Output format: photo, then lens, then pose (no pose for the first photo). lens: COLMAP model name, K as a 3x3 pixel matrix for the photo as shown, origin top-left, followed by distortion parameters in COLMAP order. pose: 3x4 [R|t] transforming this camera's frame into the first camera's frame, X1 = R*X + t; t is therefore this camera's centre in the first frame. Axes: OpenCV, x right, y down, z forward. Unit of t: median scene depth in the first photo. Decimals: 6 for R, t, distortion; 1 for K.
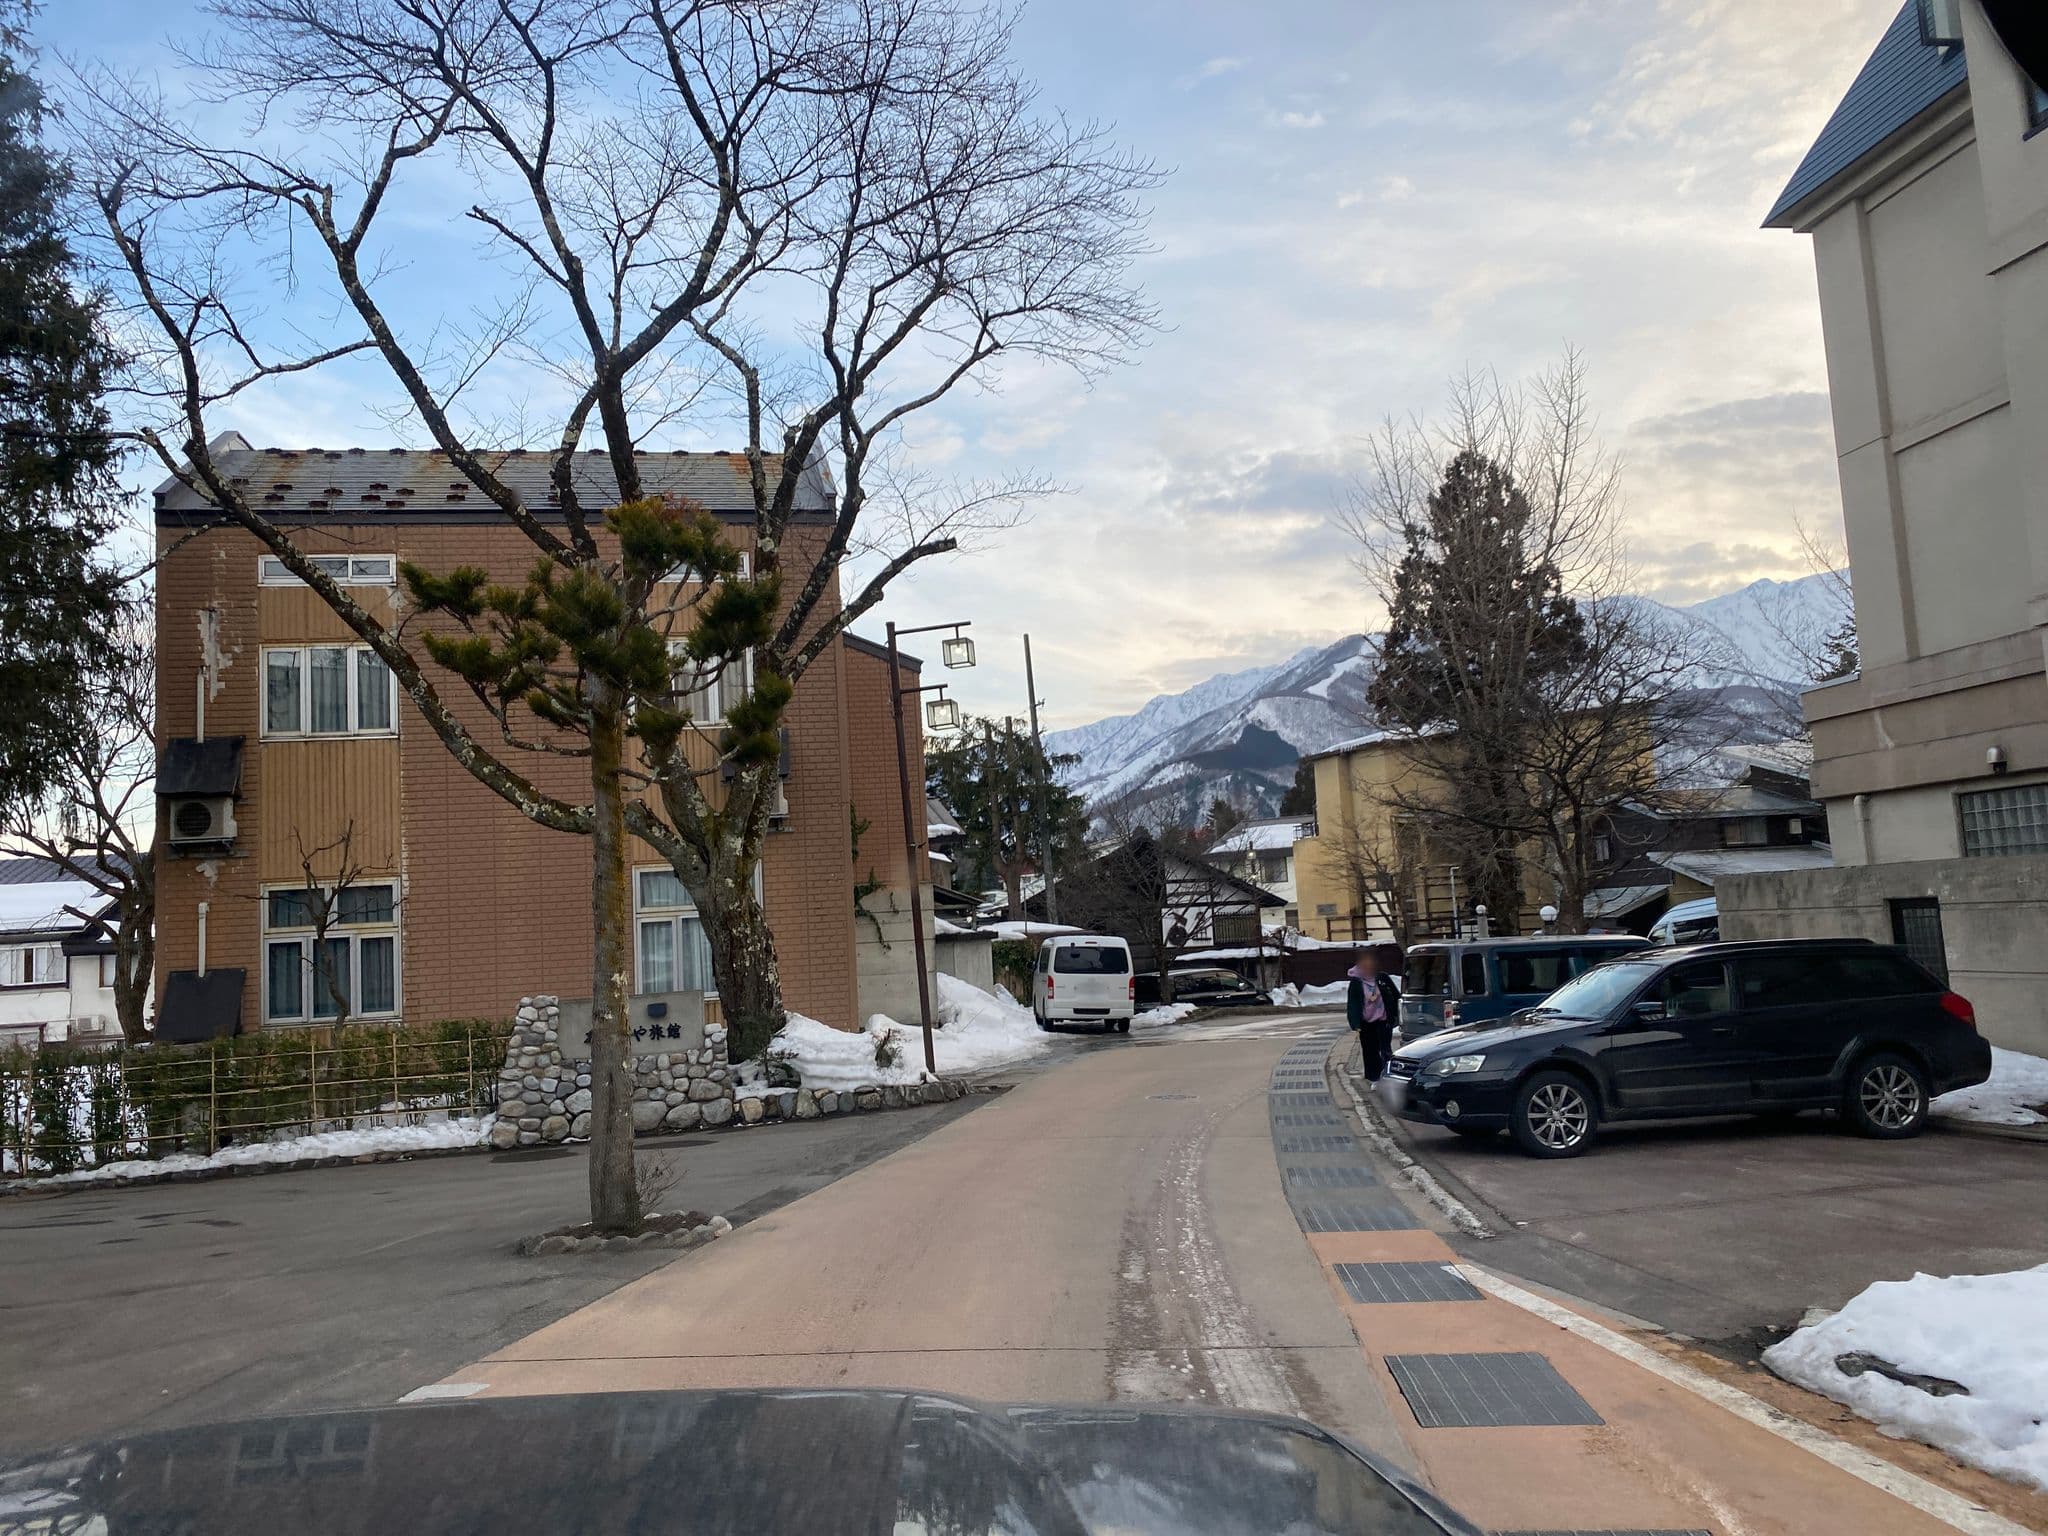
lens RADIAL K [[1532.2, 0, 1015.2], [0, 1532.2, 768.3], [0, 0, 1]] dist [0.166172, -0.382402]
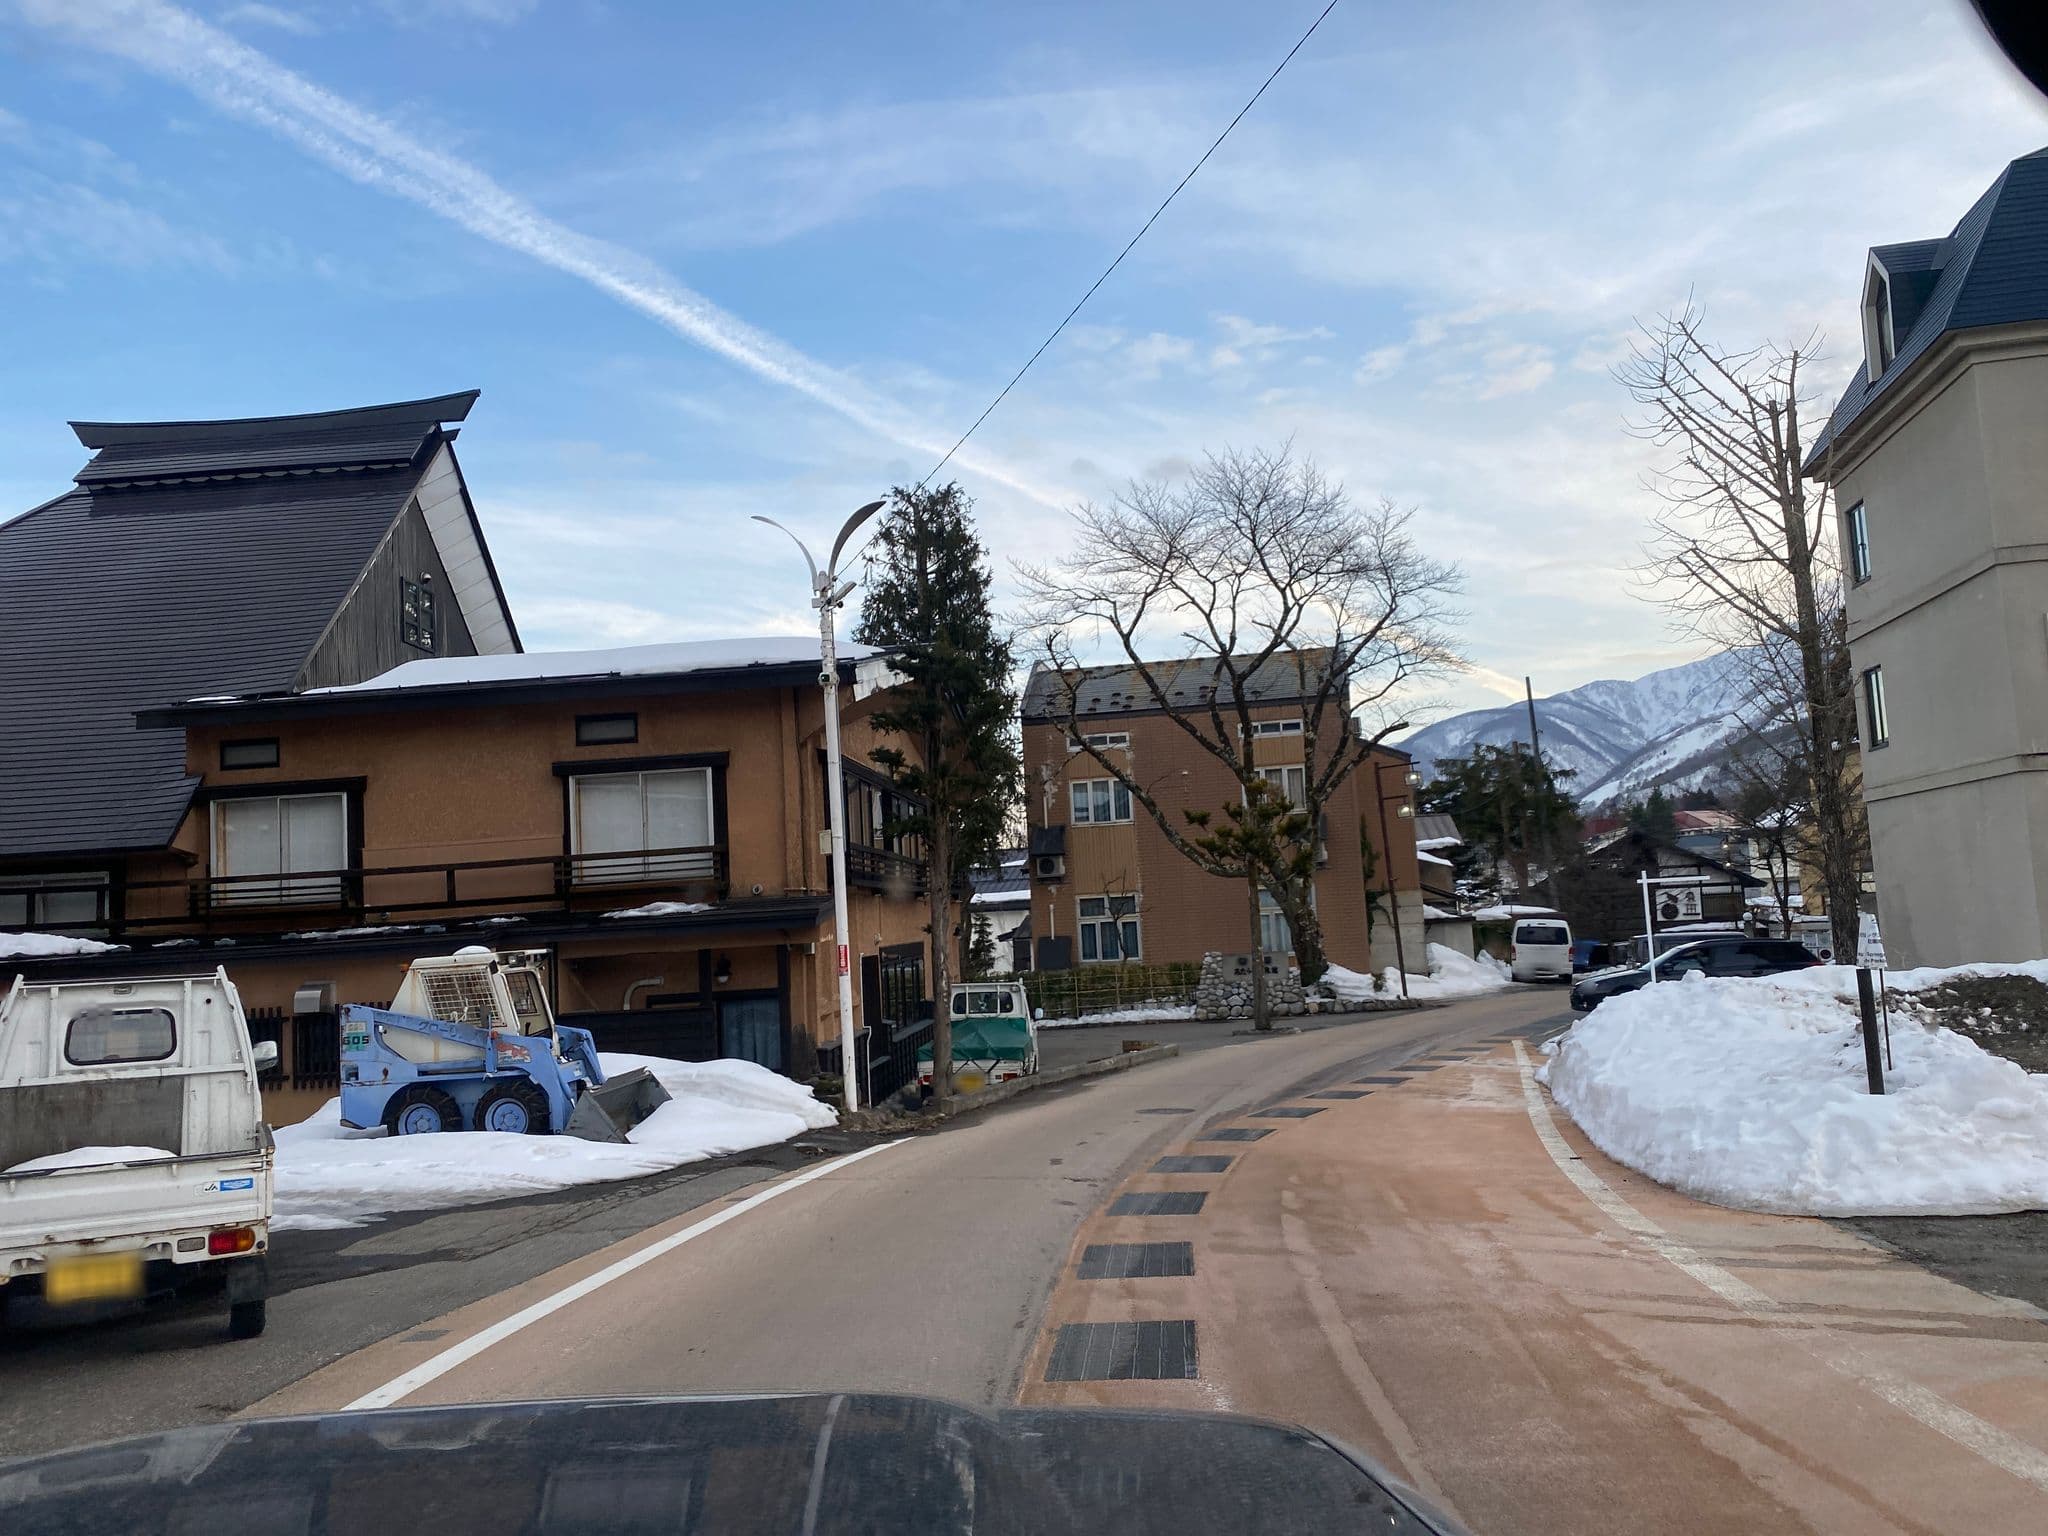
lens RADIAL K [[1532.2, 0, 1015.2], [0, 1532.2, 768.3], [0, 0, 1]] dist [0.166172, -0.382402]
pose [[0.932590, -0.027553, -0.359885, 0.194324], [0.038104, 0.999026, 0.022255, -0.150243], [0.358922, -0.034468, 0.932731, -0.978937]]
